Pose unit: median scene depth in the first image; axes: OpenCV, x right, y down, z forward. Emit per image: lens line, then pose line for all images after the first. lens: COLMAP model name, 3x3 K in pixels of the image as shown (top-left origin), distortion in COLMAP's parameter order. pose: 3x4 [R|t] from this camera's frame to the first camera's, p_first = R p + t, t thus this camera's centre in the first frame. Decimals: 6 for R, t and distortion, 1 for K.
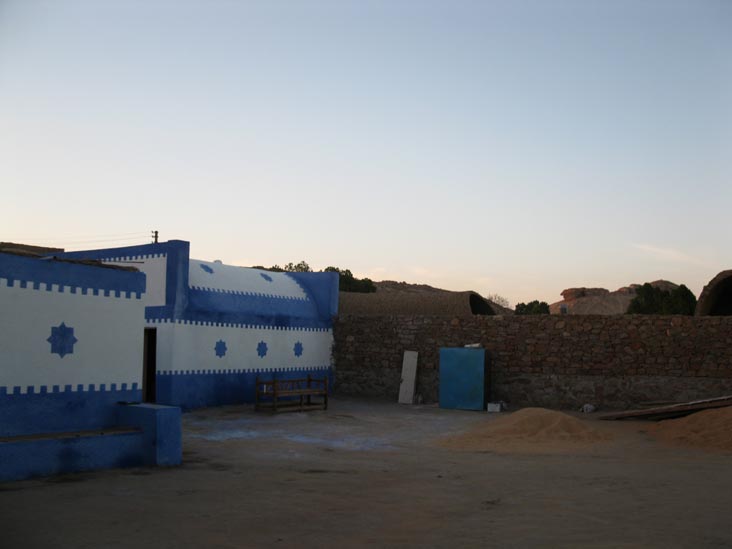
lens RADIAL K [[762.7, 0, 389.8], [0, 762.7, 276.4], [0, 0, 1]] dist [-0.211107, 0.235249]
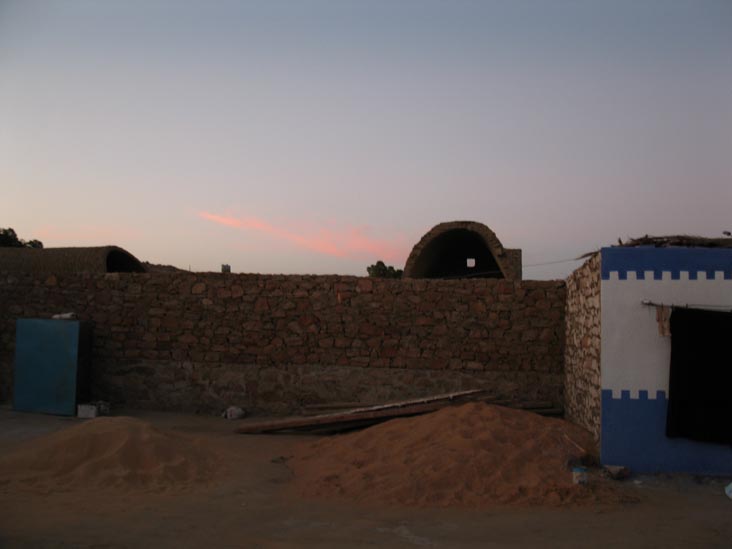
lens RADIAL K [[762.7, 0, 389.8], [0, 762.7, 276.4], [0, 0, 1]] dist [-0.211107, 0.235249]
pose [[0.949130, 0.027121, 0.313715, 0.181486], [-0.032980, 0.999366, 0.013382, 0.040392], [-0.313154, -0.023047, 0.949423, 0.317965]]
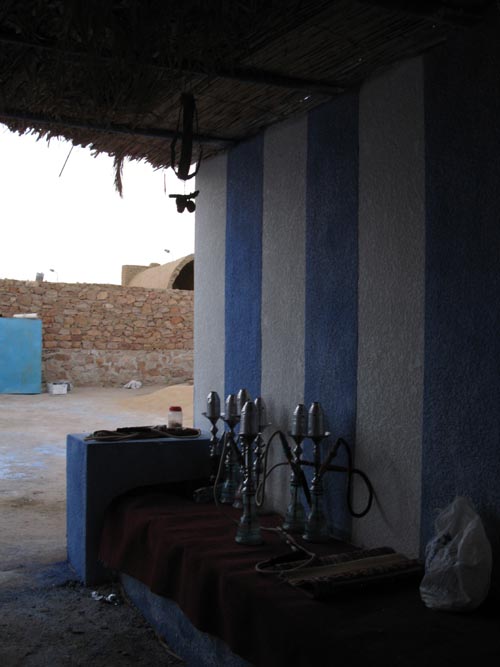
lens RADIAL K [[695.0, 0, 250.0], [0, 695.0, 333.5], [0, 0, 1]] dist [-0.211107, 0.235249]
pose [[0.515483, -0.000509, 0.856900, -0.410684], [-0.094271, 0.993896, 0.057300, 0.046582], [-0.851699, -0.110318, 0.512289, 0.425695]]
